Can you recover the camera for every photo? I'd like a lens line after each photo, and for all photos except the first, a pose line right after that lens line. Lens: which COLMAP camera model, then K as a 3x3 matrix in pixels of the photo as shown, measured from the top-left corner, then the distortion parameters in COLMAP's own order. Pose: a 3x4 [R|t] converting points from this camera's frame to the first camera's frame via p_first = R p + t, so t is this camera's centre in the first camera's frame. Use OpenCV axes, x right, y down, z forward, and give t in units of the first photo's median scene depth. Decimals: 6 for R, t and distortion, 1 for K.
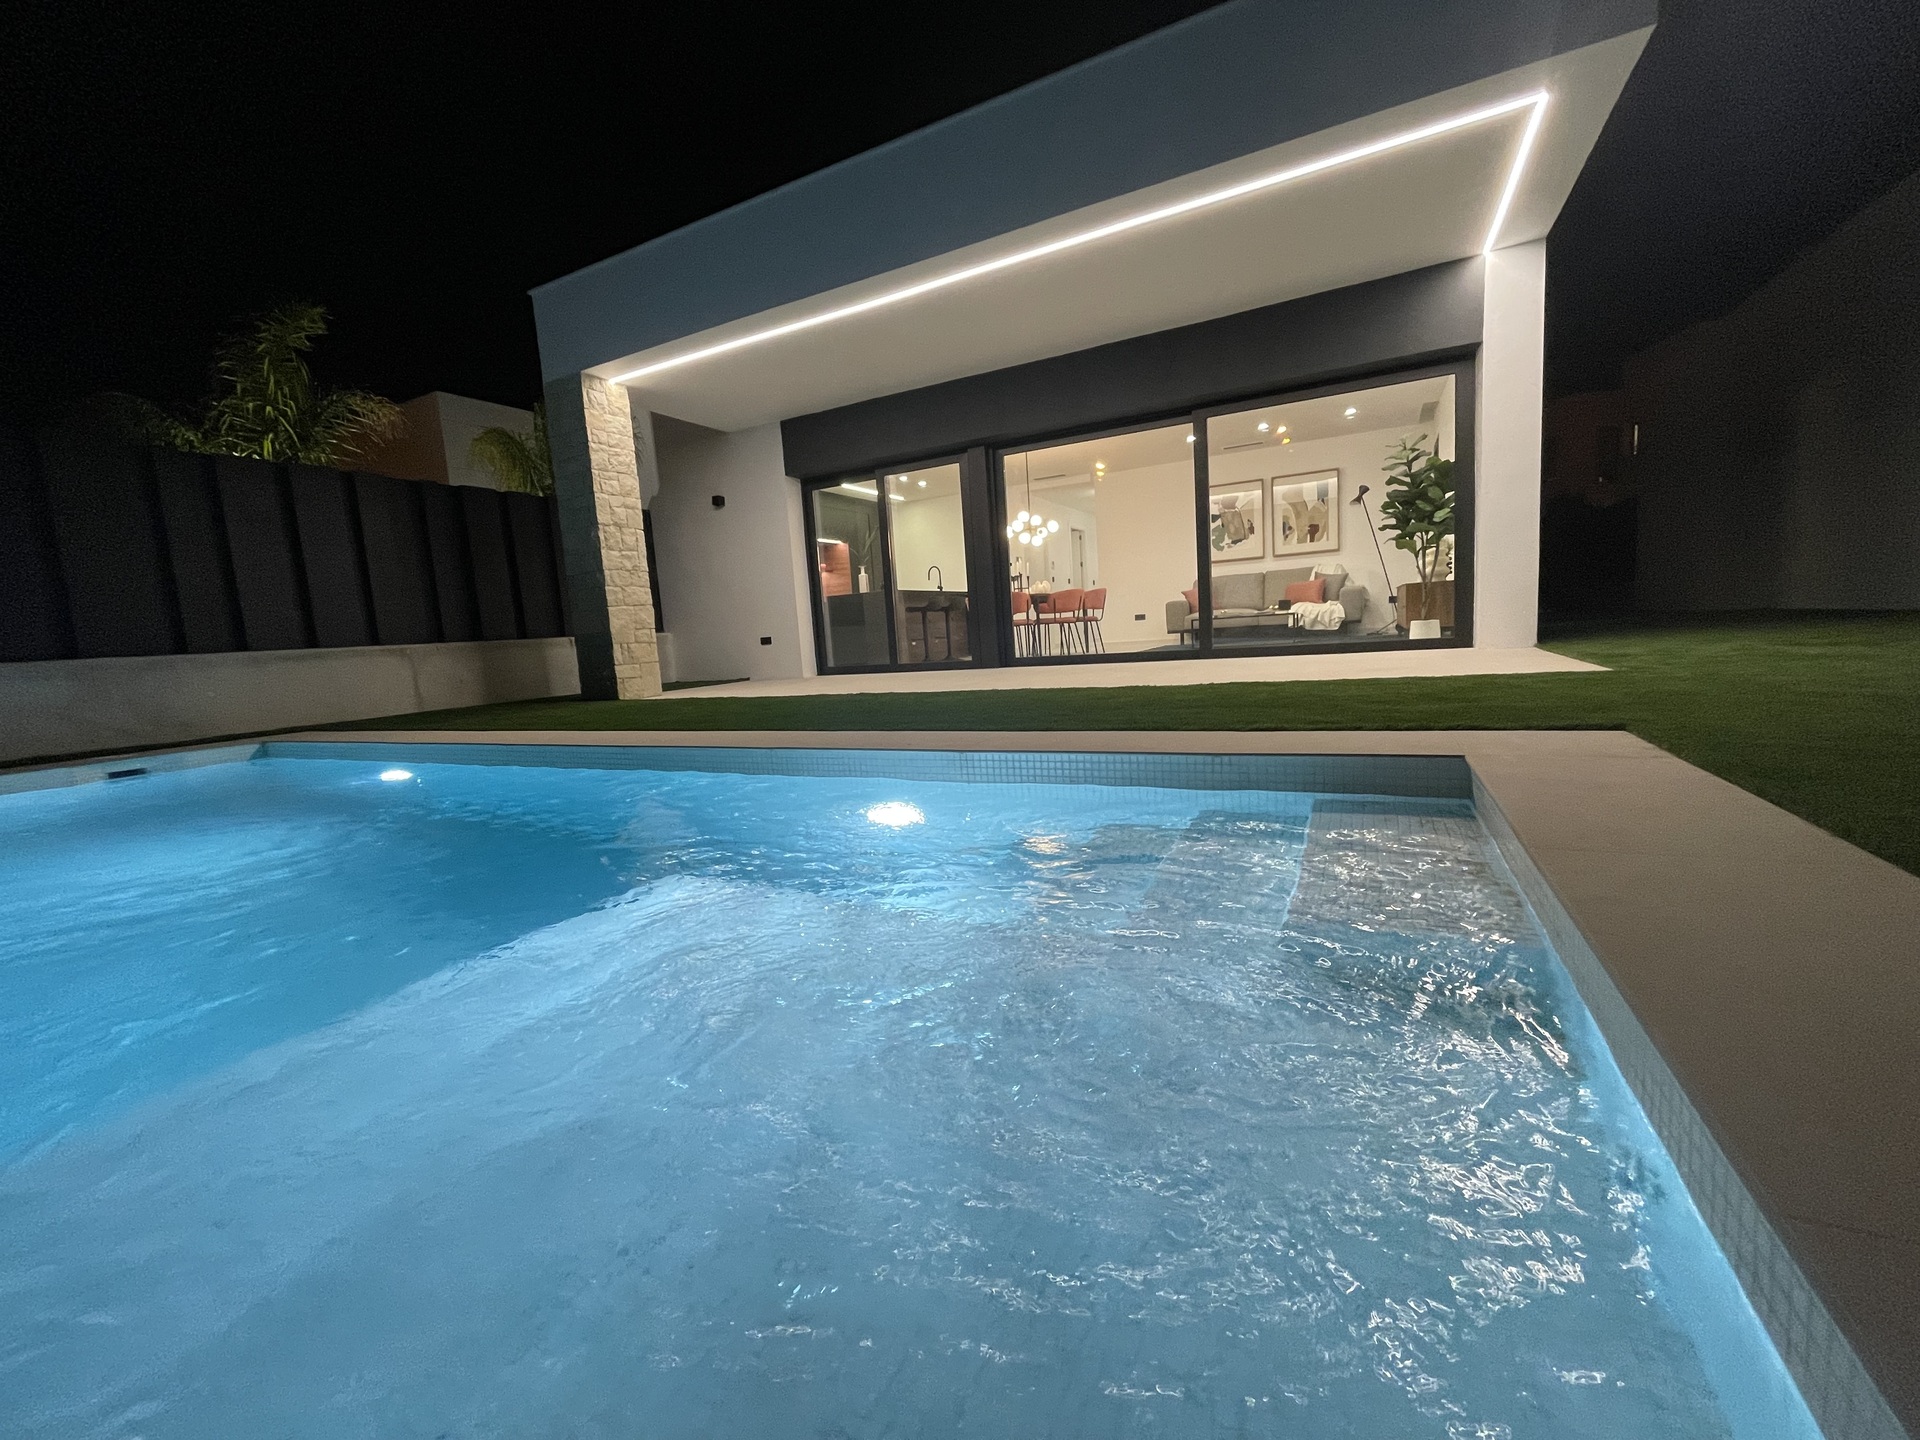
lens RADIAL K [[773.0, 0, 962.7], [0, 773.0, 723.5], [0, 0, 1]] dist [-0.002141, -0.000058]
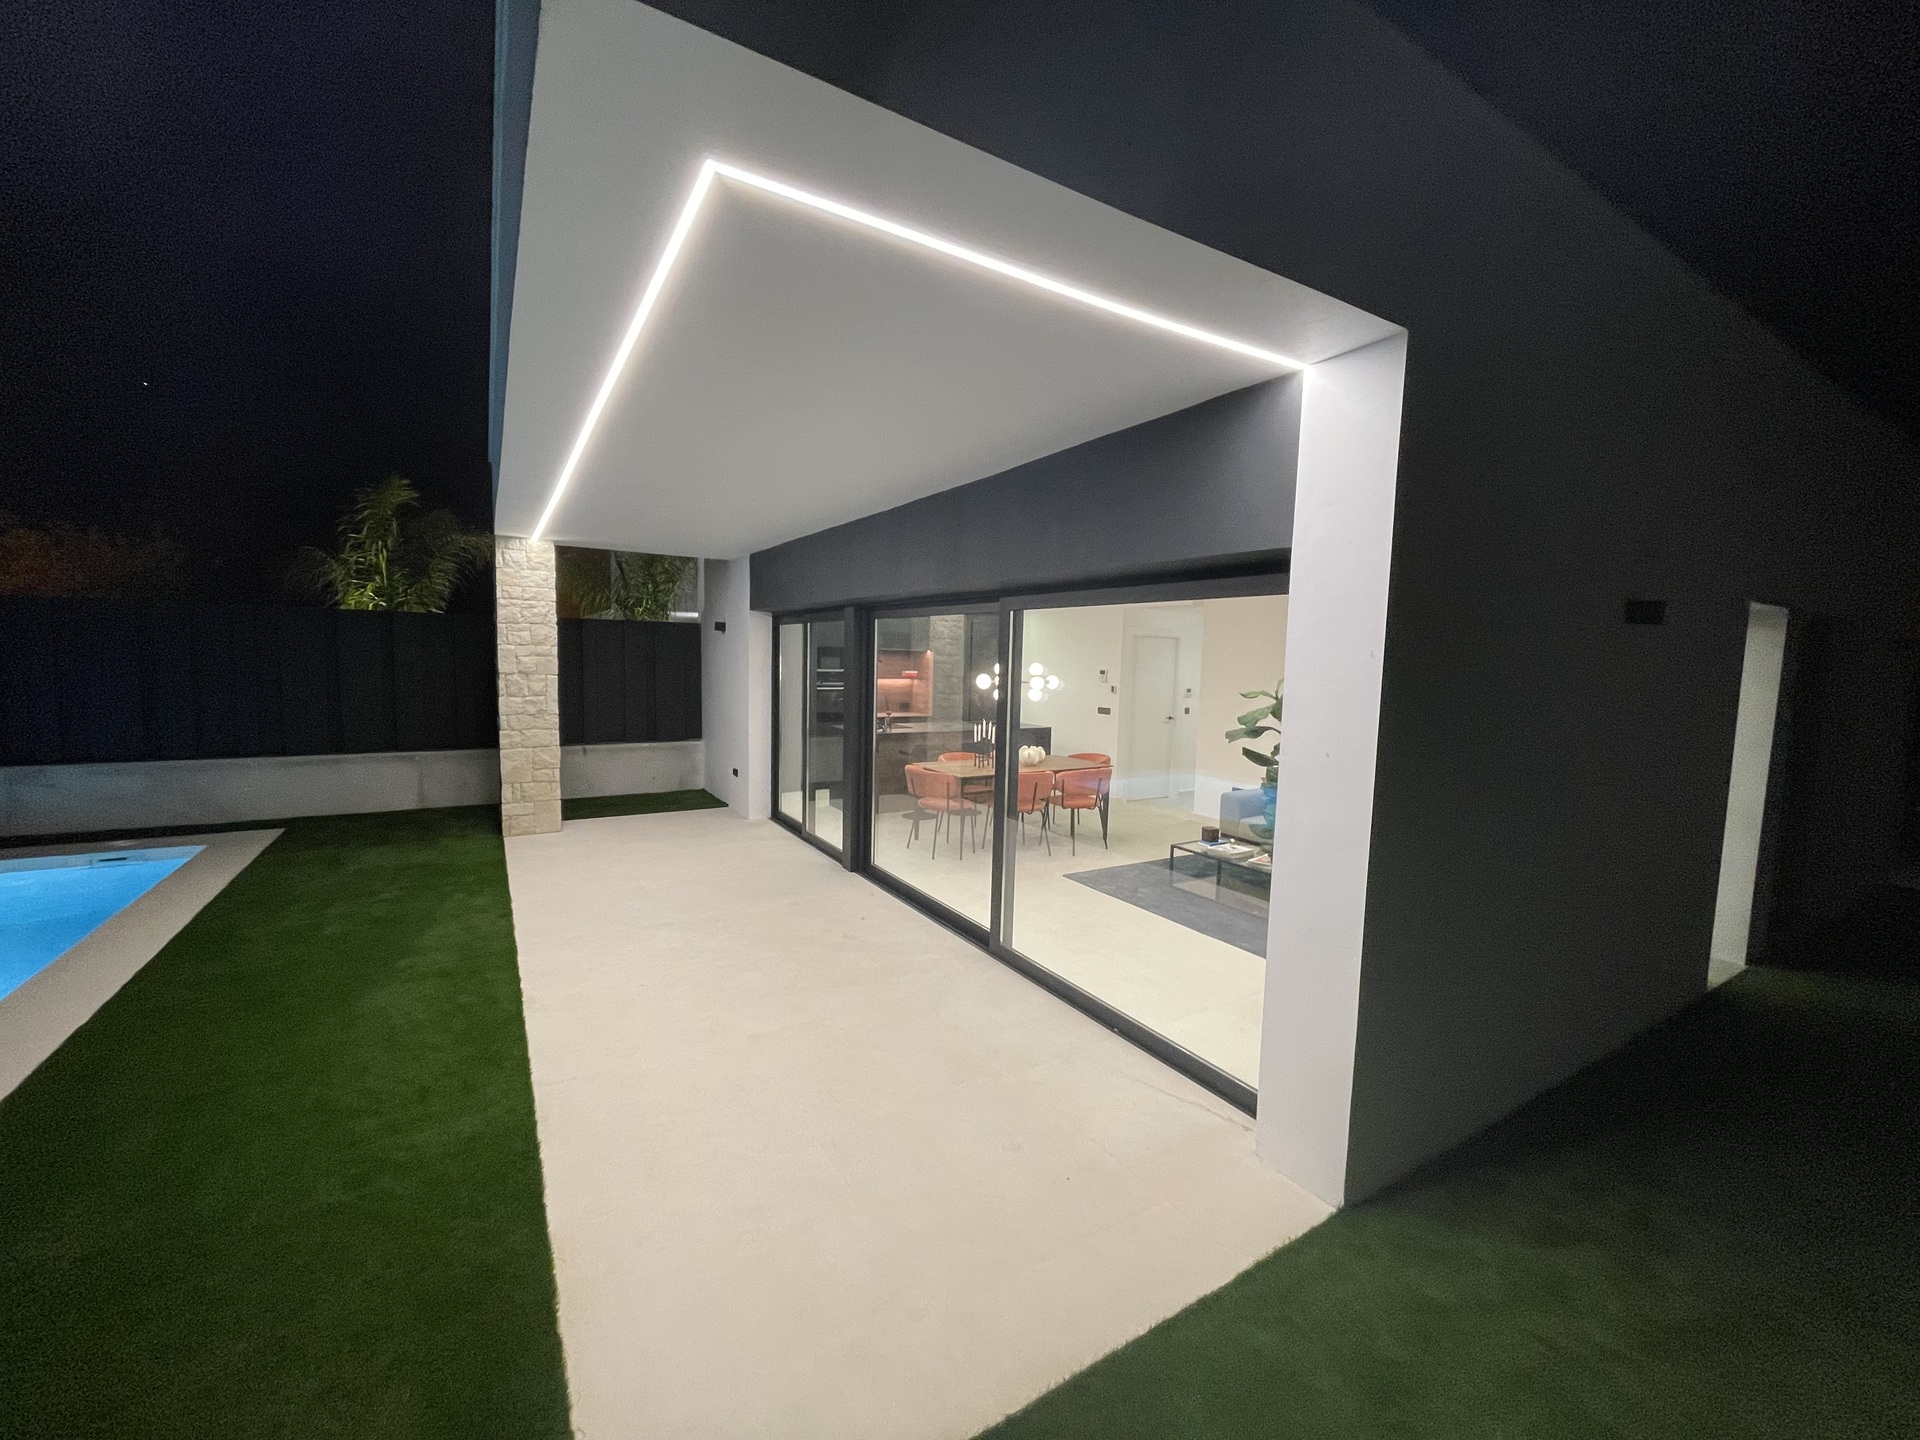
lens RADIAL K [[773.0, 0, 962.7], [0, 773.0, 723.5], [0, 0, 1]] dist [-0.002141, -0.000058]
pose [[0.850914, 0.135486, -0.507531, 0.575680], [-0.144953, 0.989215, 0.021048, -0.279421], [0.504909, 0.055658, 0.861376, 0.371076]]
